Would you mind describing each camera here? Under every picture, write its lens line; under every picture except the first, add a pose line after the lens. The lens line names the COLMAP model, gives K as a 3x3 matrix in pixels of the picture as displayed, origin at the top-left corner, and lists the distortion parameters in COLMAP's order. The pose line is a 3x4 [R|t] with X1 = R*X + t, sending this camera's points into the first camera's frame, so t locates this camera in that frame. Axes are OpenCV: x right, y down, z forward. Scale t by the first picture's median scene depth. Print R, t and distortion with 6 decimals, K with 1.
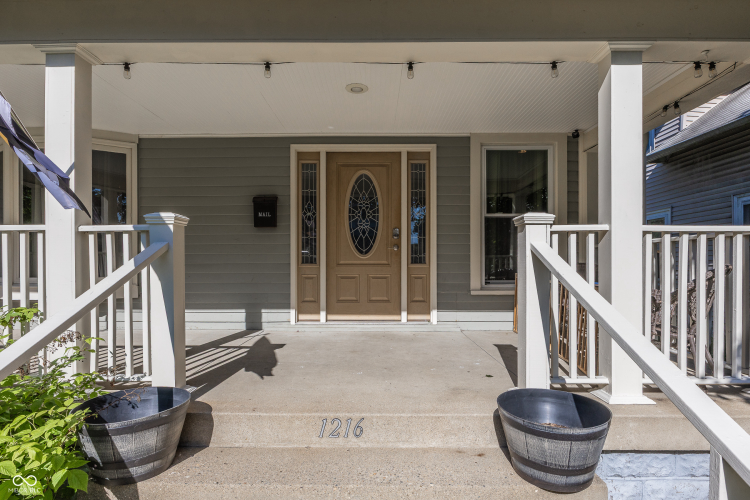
lens RADIAL K [[431.5, 0, 373.7], [0, 431.5, 271.6], [0, 0, 1]] dist [-0.008413, -0.001007]
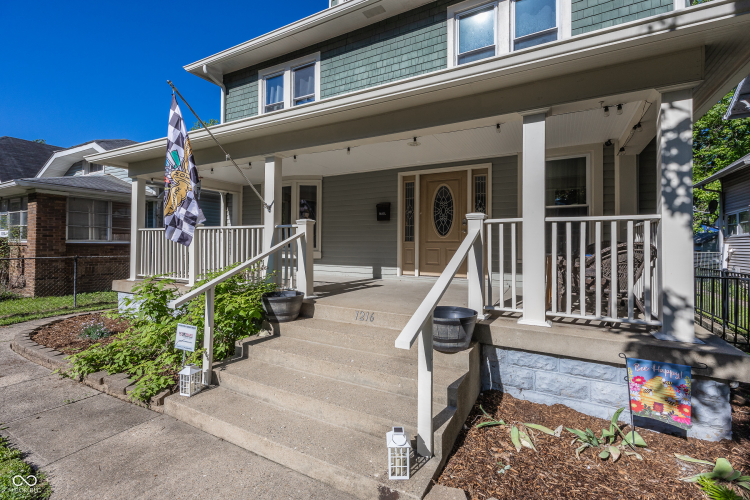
lens RADIAL K [[295.9, 0, 373.3], [0, 295.9, 241.1], [0, 0, 1]] dist [0.000056, 0.000066]
pose [[0.913481, 0.001849, -0.406878, 0.212699], [-0.009770, 0.999801, -0.017390, 0.002932], [0.406765, 0.019861, 0.913317, -0.131908]]
